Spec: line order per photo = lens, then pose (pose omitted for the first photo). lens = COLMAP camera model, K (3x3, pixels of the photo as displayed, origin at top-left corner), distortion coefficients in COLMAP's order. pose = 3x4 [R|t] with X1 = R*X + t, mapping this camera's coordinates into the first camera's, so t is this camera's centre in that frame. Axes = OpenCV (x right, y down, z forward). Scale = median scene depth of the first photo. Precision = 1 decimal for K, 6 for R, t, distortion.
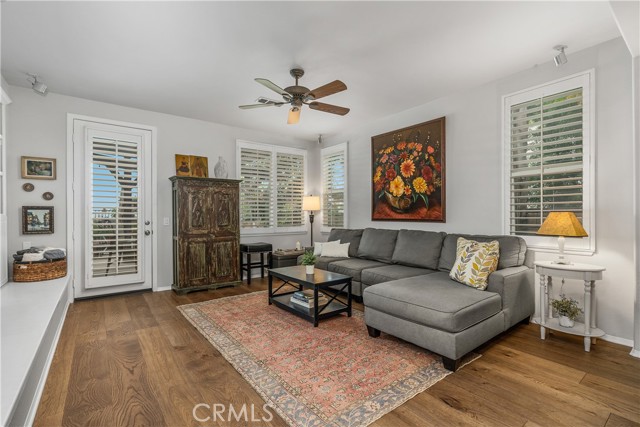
lens RADIAL K [[294.4, 0, 315.6], [0, 294.4, 215.9], [0, 0, 1]] dist [-0.003167, -0.000379]
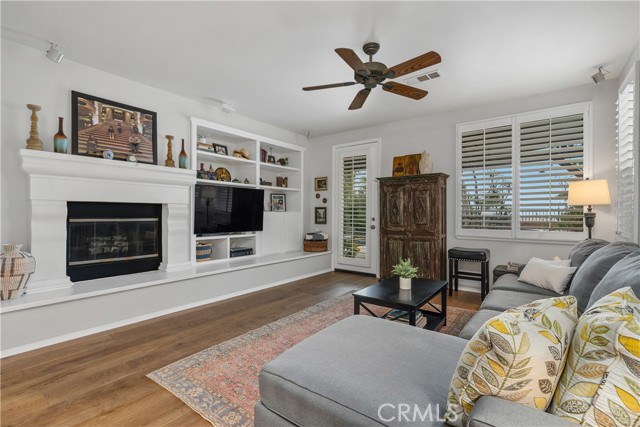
lens RADIAL K [[294.4, 0, 315.3], [0, 294.4, 213.1], [0, 0, 1]] dist [-0.003167, -0.000379]
pose [[0.257511, 0.002859, -0.966271, 0.599126], [-0.006389, 0.999979, 0.001256, -0.001095], [0.966254, 0.005850, 0.257524, 0.515652]]
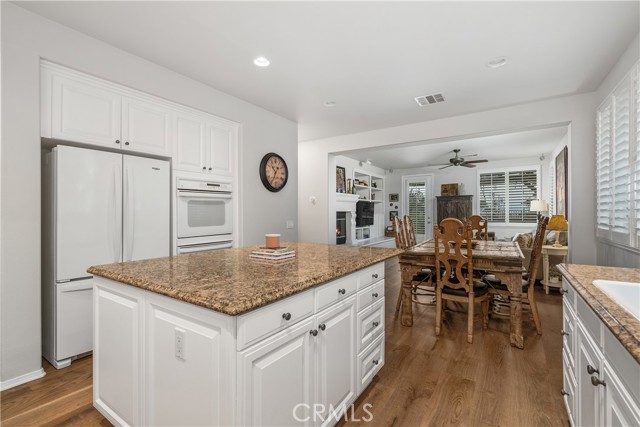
lens RADIAL K [[294.4, 0, 319.2], [0, 294.4, 212.6], [0, 0, 1]] dist [-0.003167, -0.000379]
pose [[0.335395, -0.000141, -0.942078, 1.369028], [0.000763, 1.000000, 0.000121, -0.019238], [0.942077, -0.000759, 0.335395, -0.571145]]
